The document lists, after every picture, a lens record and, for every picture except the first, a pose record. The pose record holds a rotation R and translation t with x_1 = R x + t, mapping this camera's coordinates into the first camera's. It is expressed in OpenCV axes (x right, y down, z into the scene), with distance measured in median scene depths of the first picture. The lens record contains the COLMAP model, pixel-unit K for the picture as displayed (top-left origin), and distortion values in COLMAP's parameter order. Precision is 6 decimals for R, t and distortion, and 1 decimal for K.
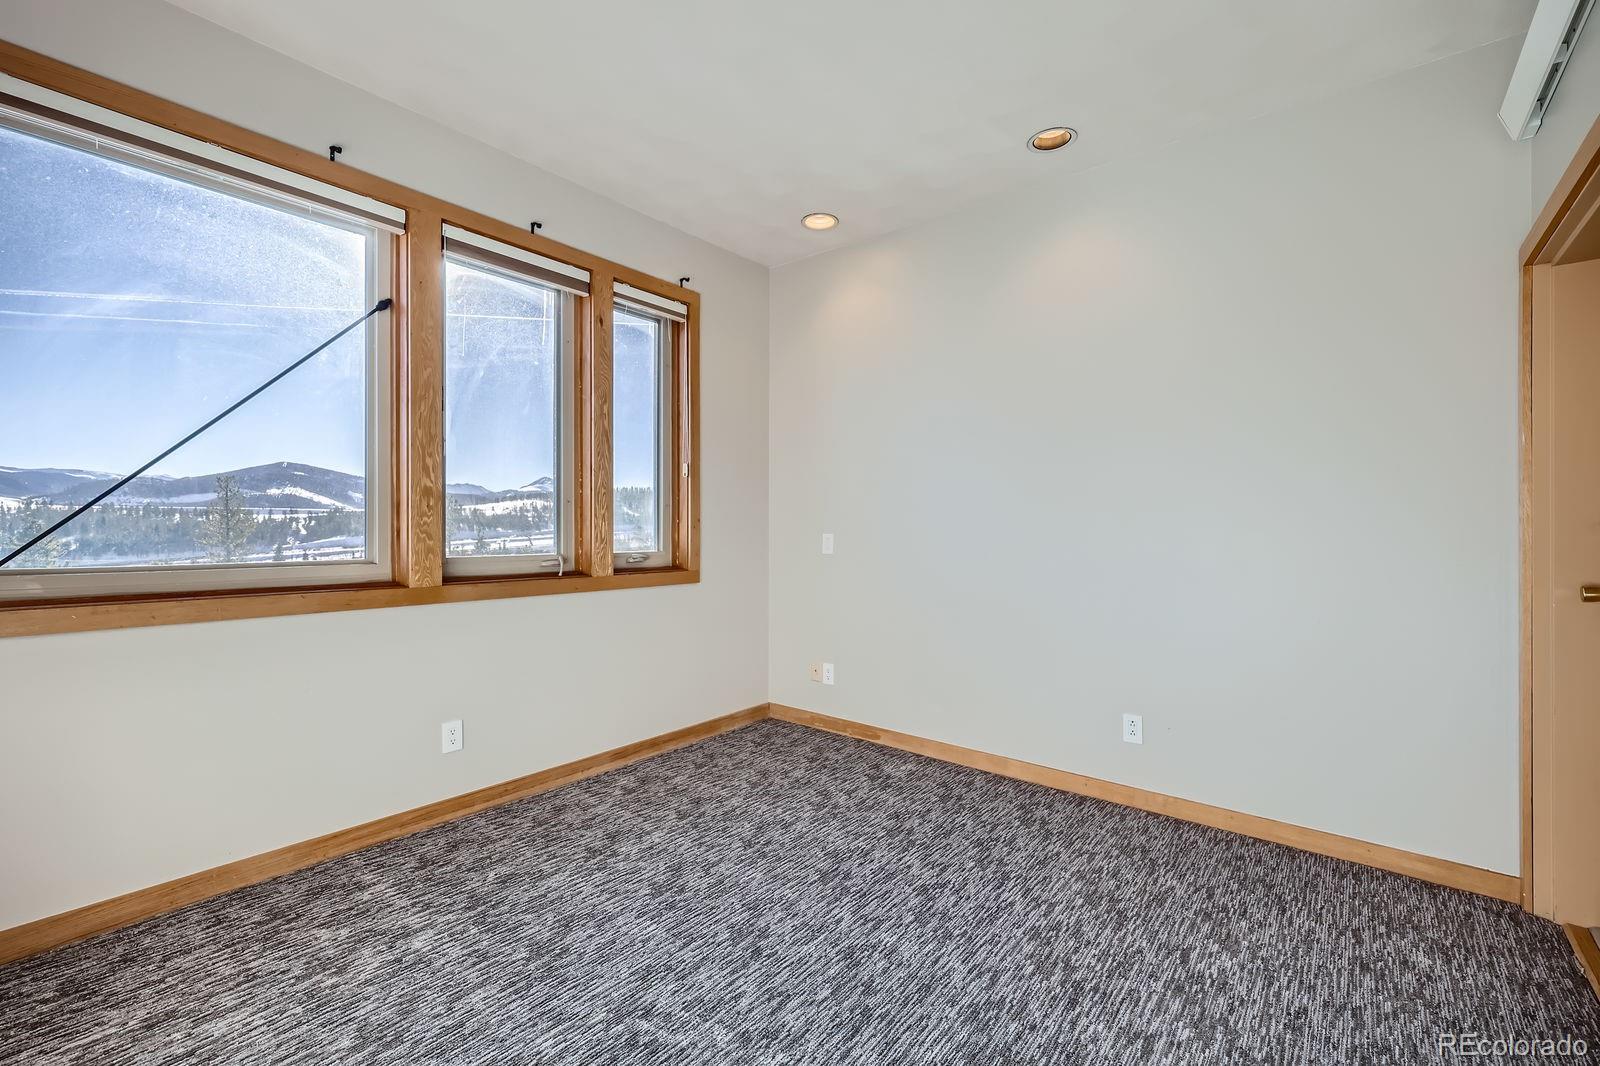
lens RADIAL K [[672.5, 0, 792.4], [0, 672.5, 494.1], [0, 0, 1]] dist [-0.000600, 0.000568]
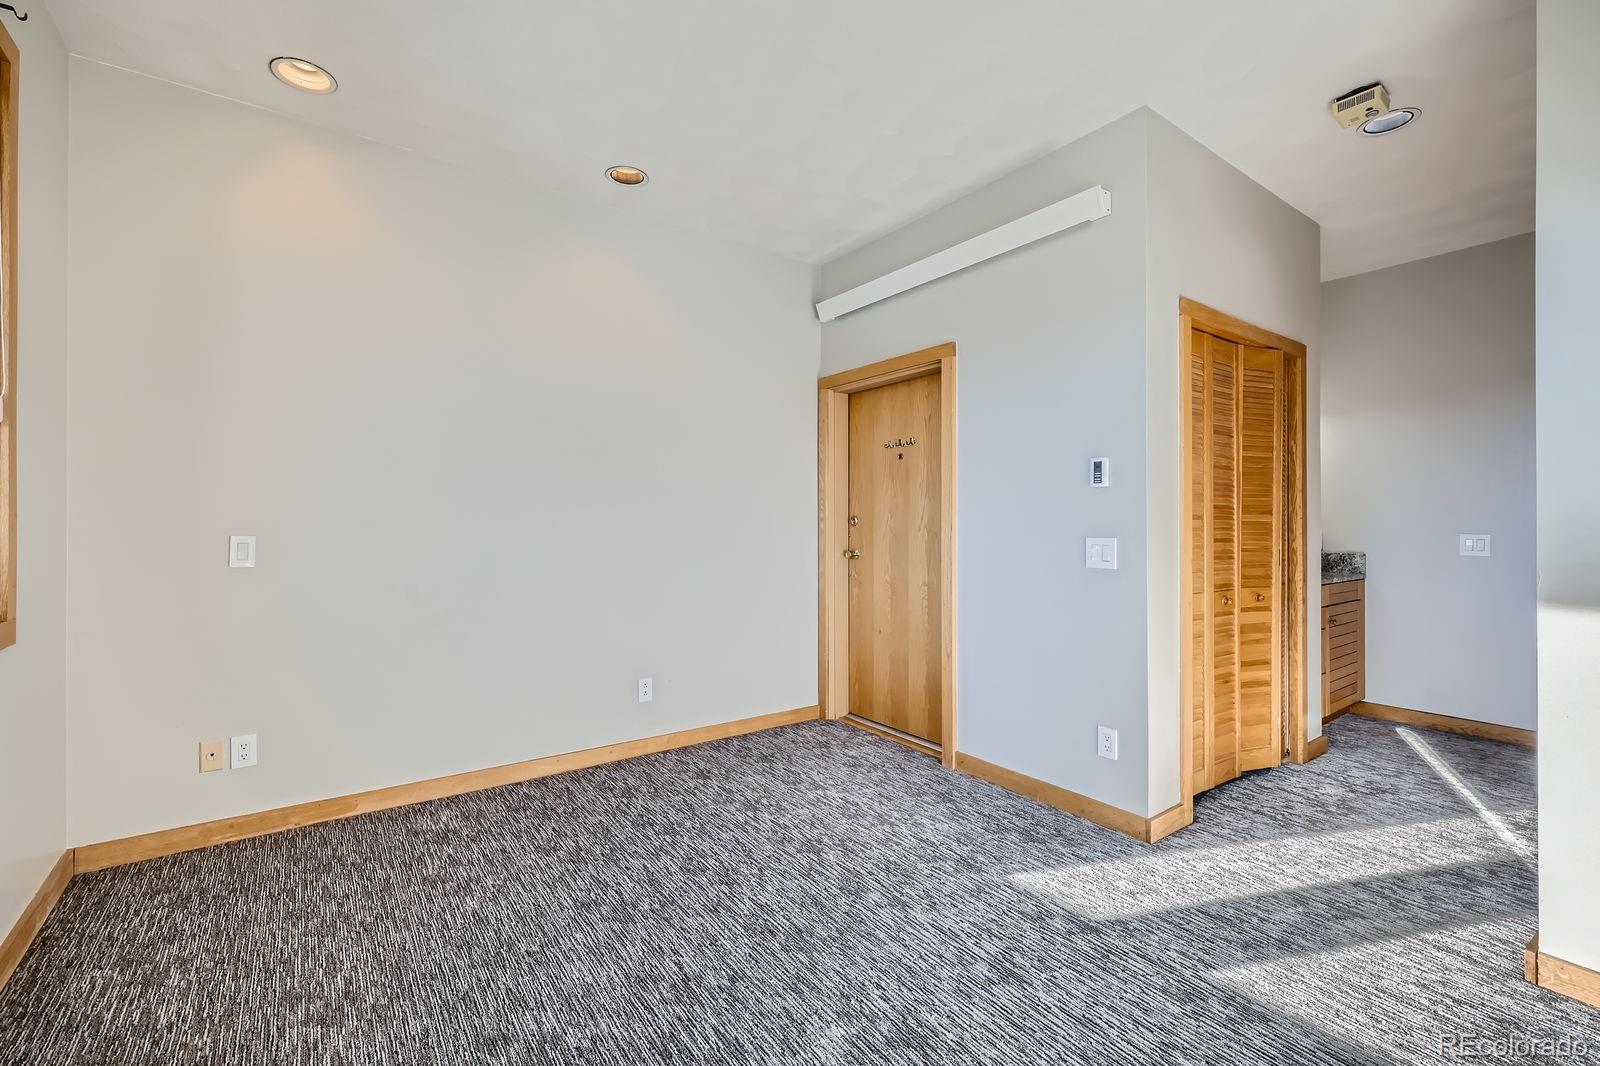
lens RADIAL K [[672.5, 0, 792.4], [0, 672.5, 494.1], [0, 0, 1]] dist [-0.000600, 0.000568]
pose [[0.266394, 0.029086, 0.963425, -0.592314], [-0.046355, 0.998775, -0.017335, 0.005275], [-0.962749, -0.040042, 0.267415, 0.430393]]
